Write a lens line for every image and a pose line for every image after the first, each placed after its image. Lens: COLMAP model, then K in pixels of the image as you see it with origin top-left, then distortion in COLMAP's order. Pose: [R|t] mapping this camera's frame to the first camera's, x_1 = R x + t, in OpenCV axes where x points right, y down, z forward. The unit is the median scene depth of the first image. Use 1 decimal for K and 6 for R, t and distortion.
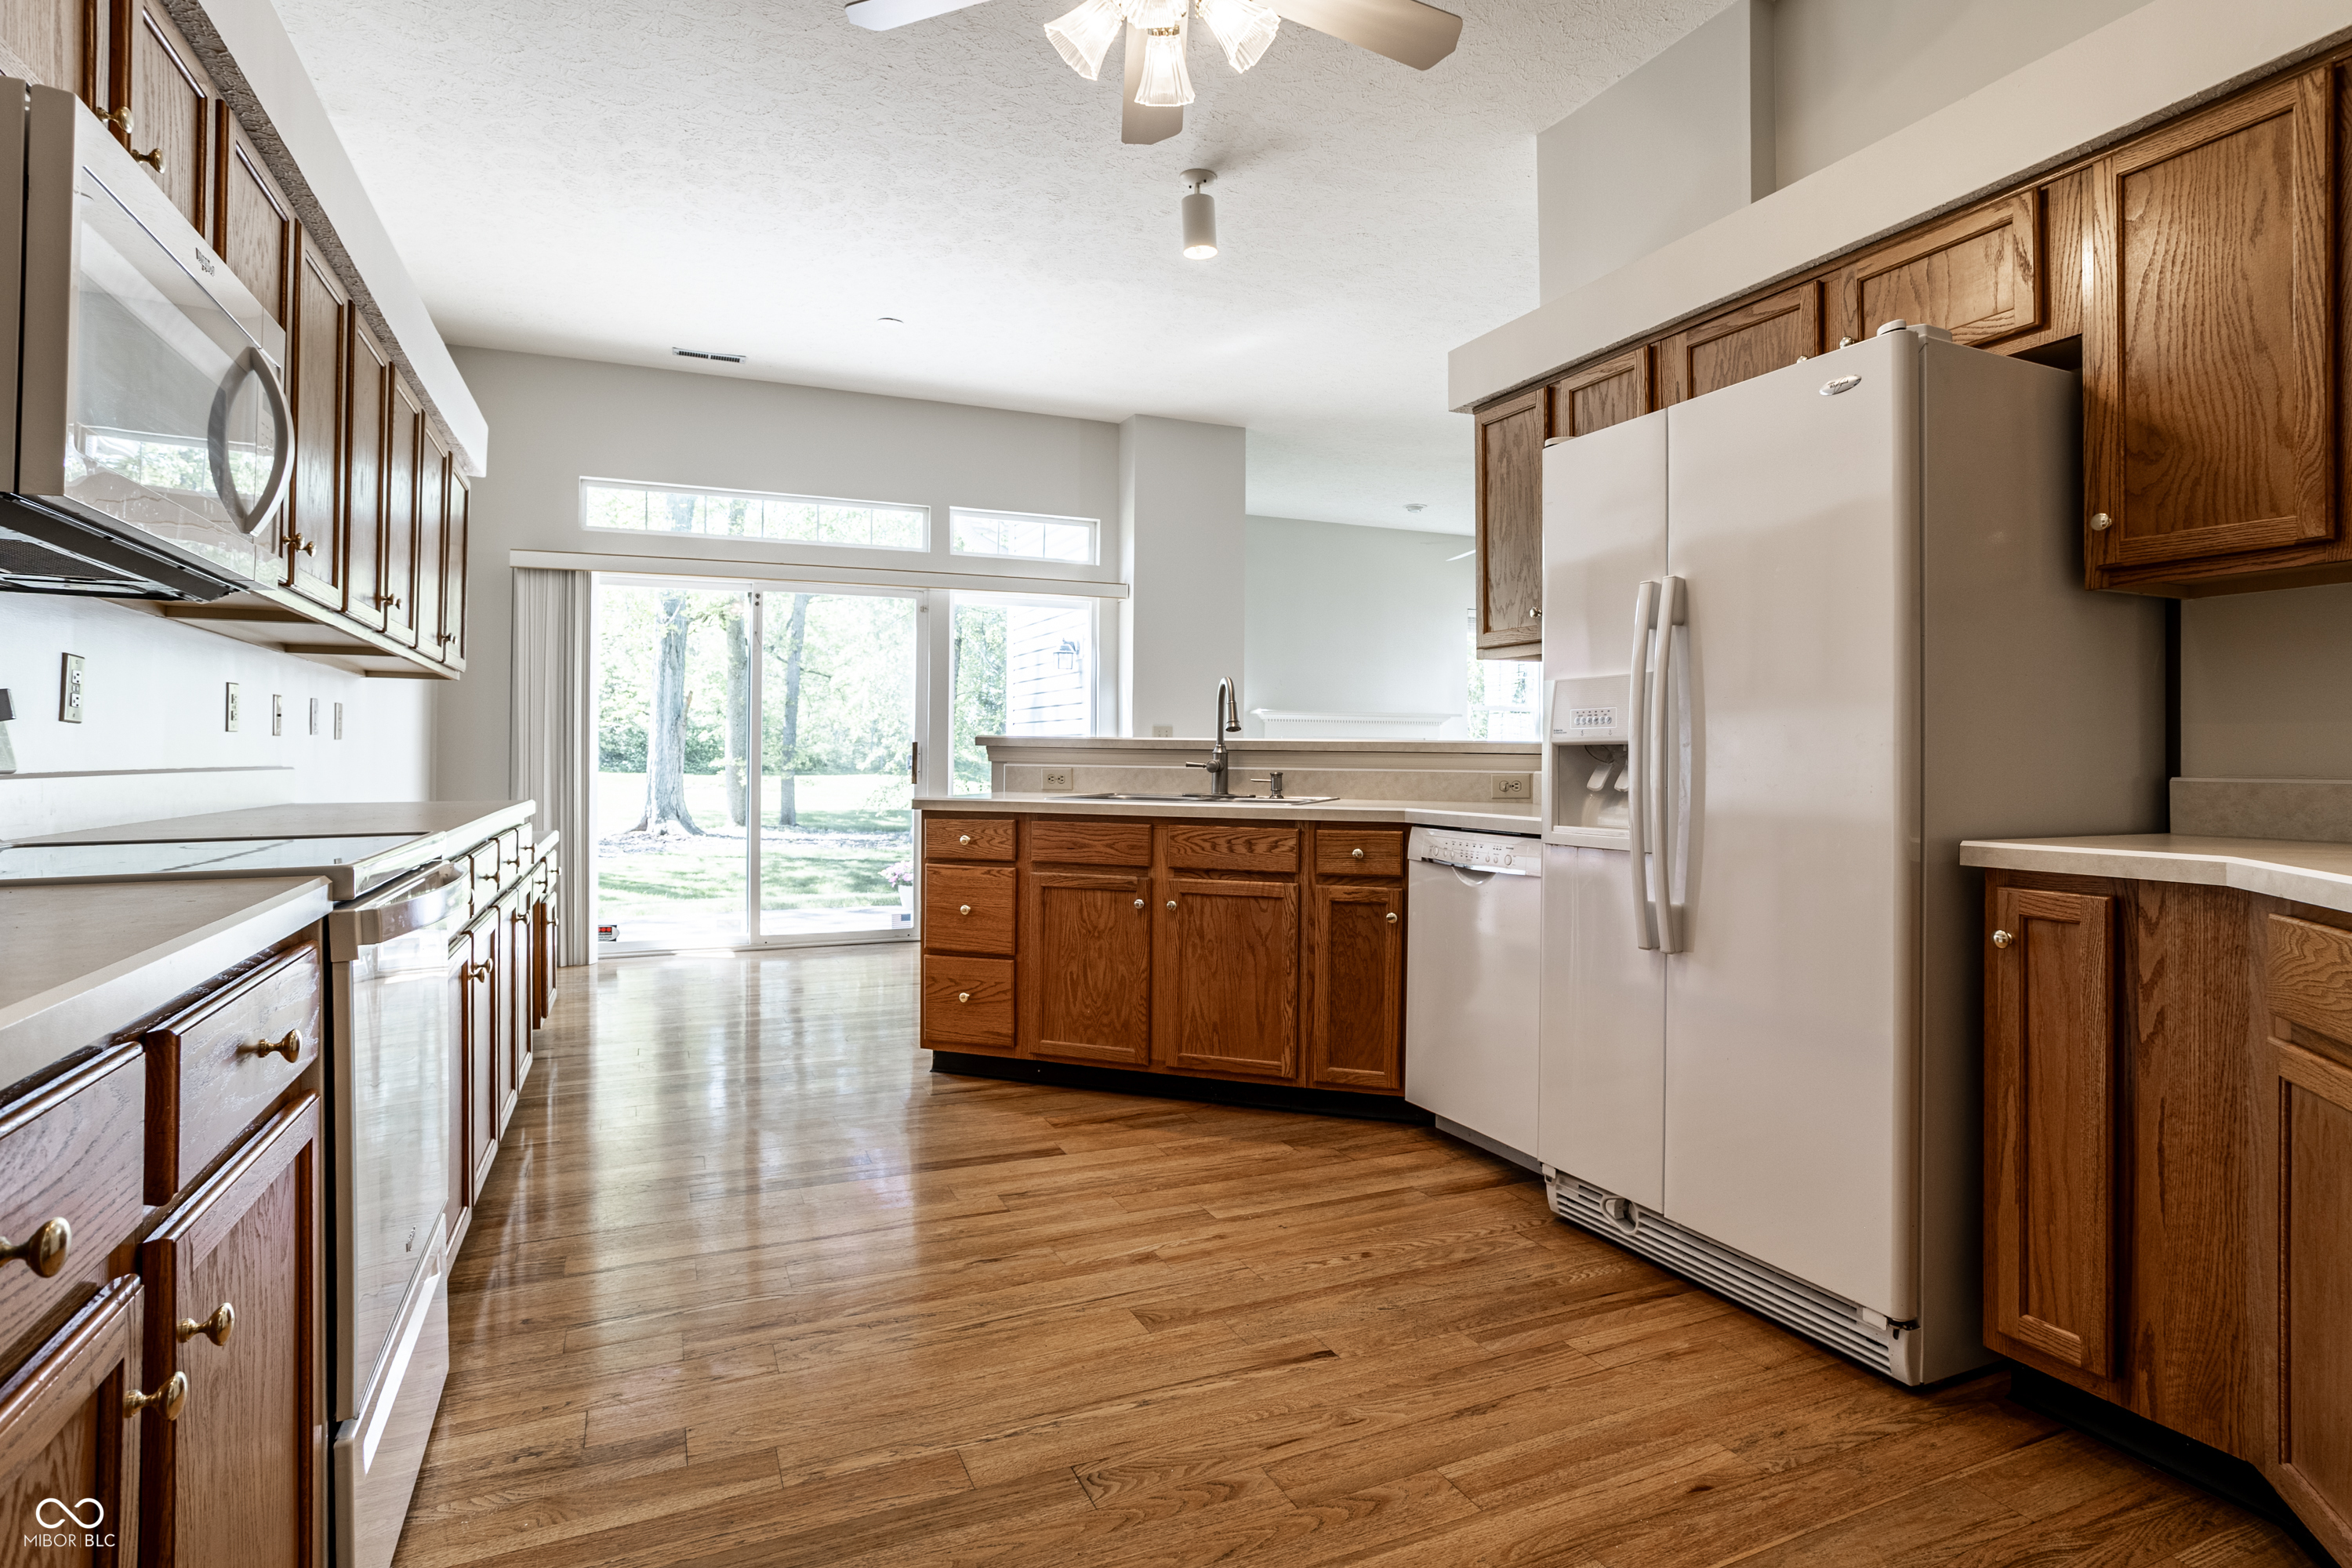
lens RADIAL K [[1171.3, 0, 1170.3], [0, 1171.3, 769.5], [0, 0, 1]] dist [-0.050677, 0.033744]
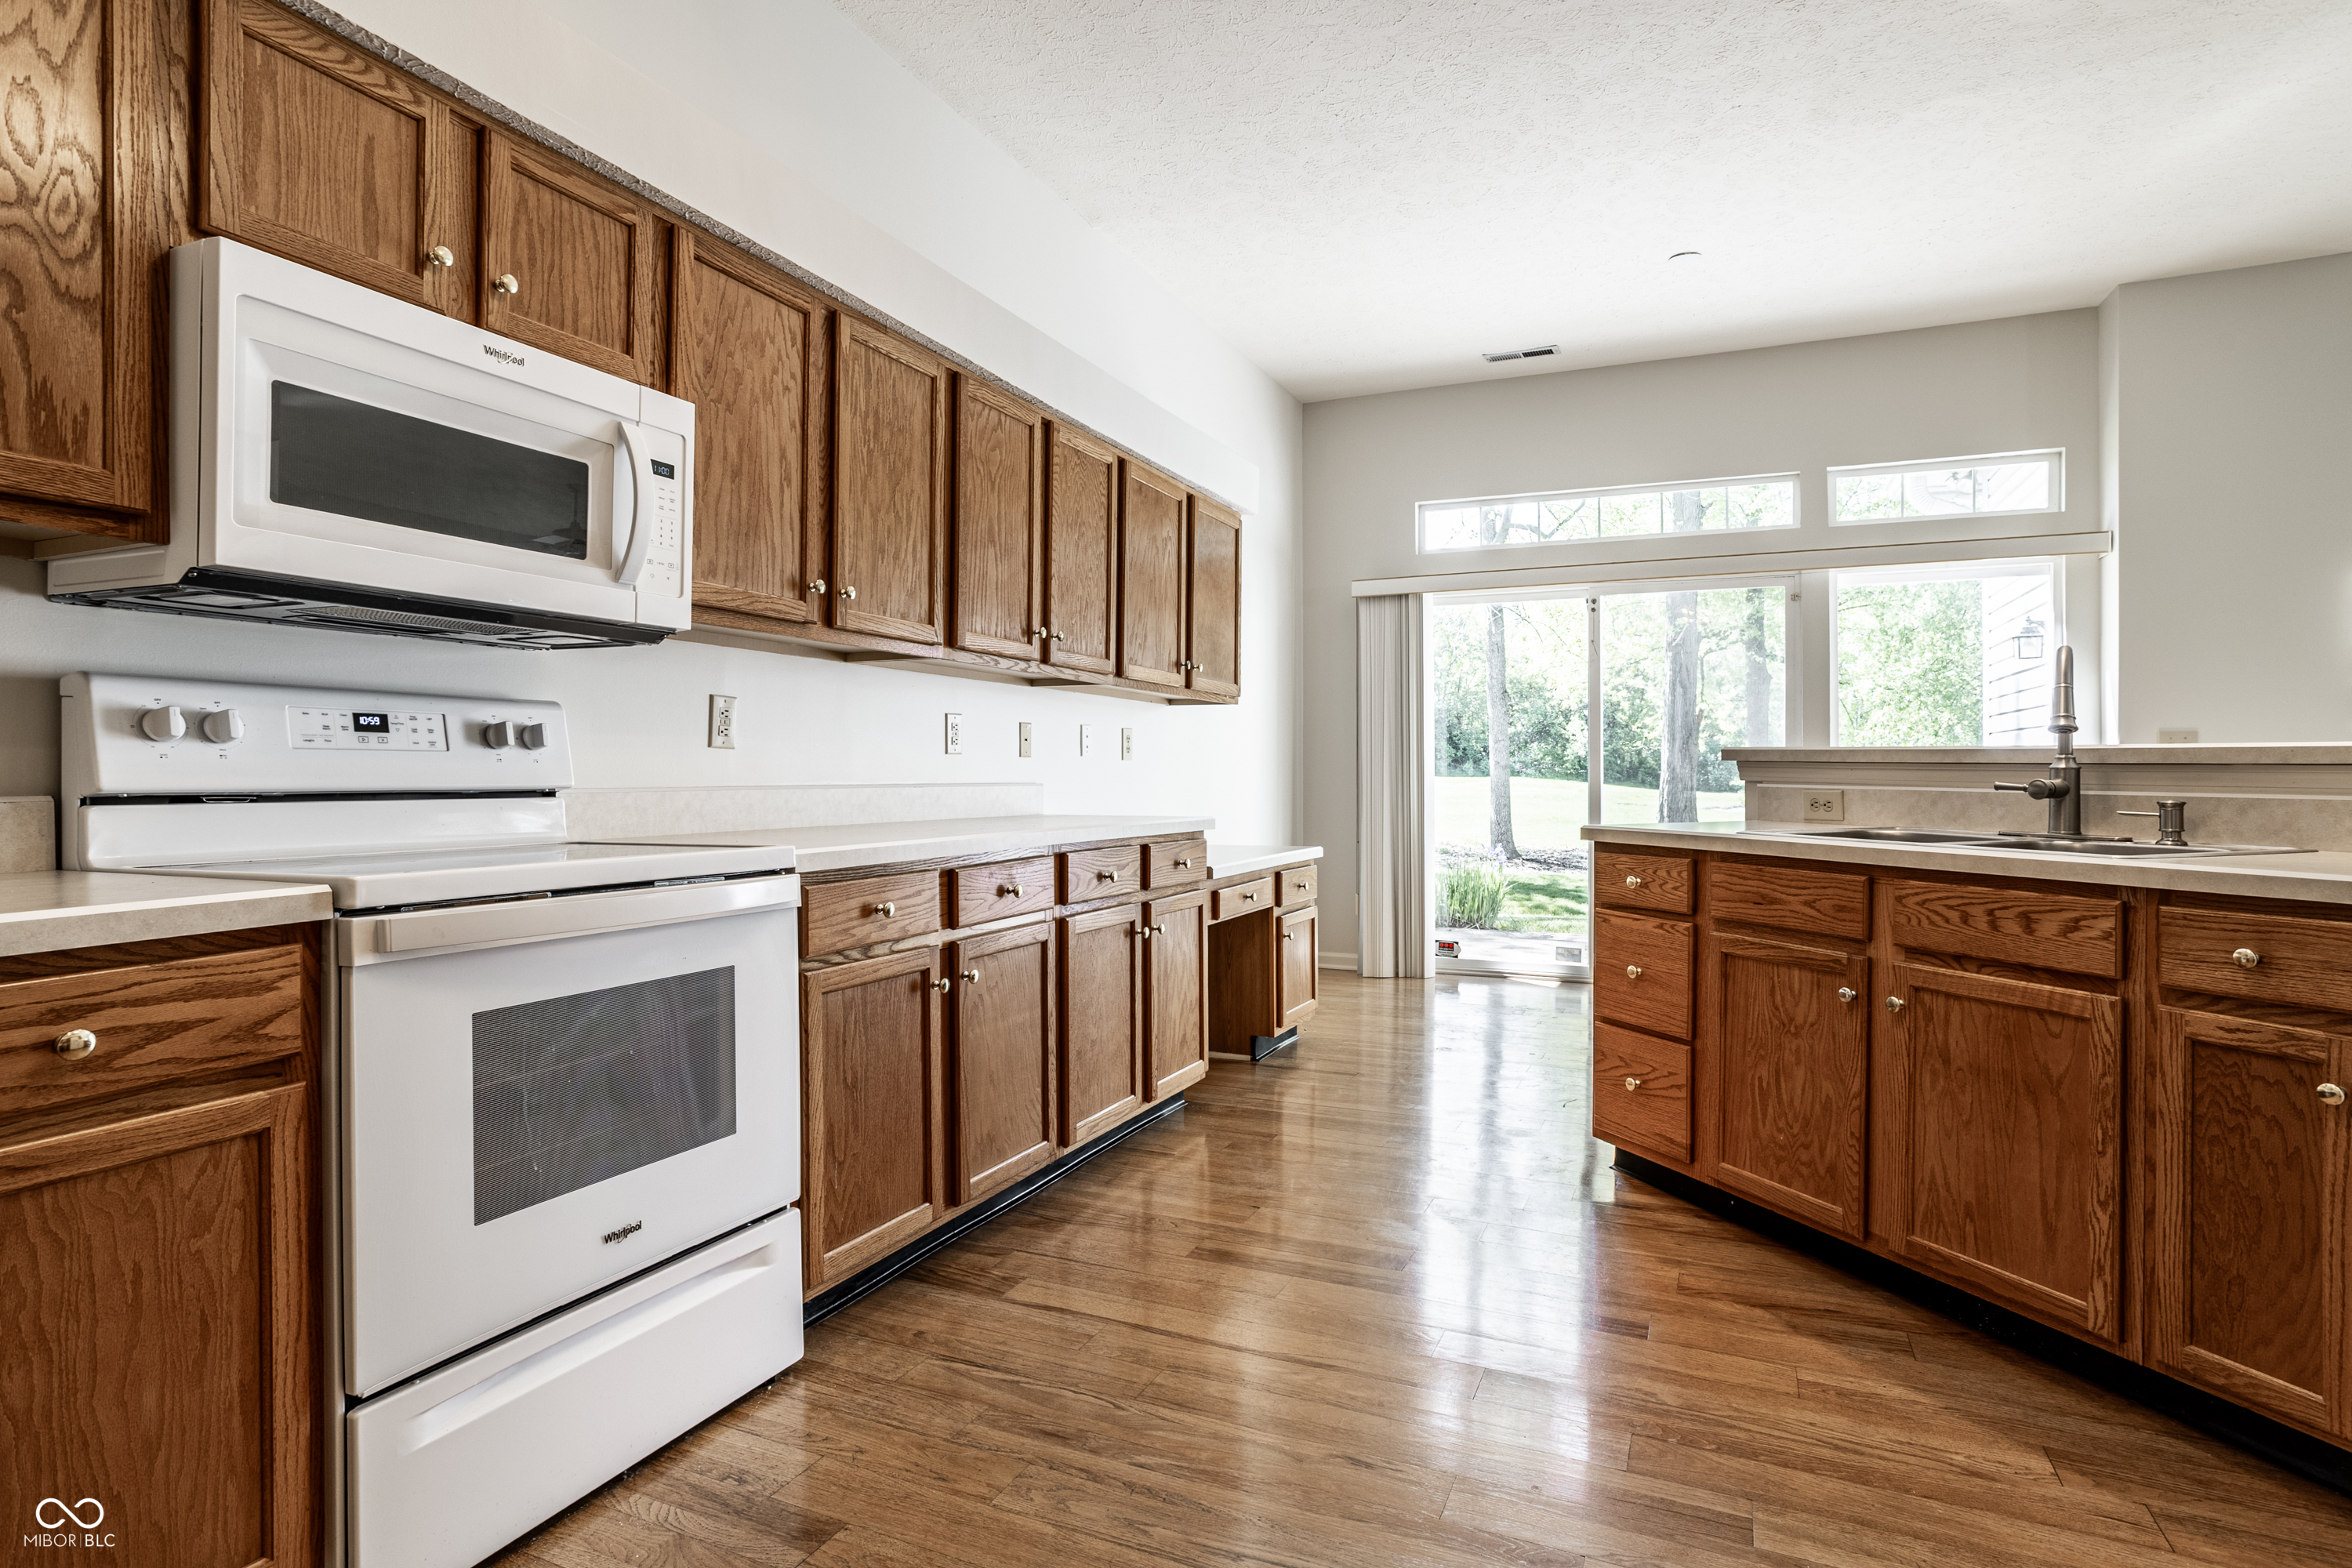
lens RADIAL K [[1162.8, 0, 1176.0], [0, 1162.8, 784.0], [0, 0, 1]] dist [-0.050818, 0.031376]
pose [[0.683122, 0.004980, -0.730287, 0.186735], [-0.007459, 0.999972, -0.000159, -0.002198], [0.730266, 0.005556, 0.683140, 0.271374]]
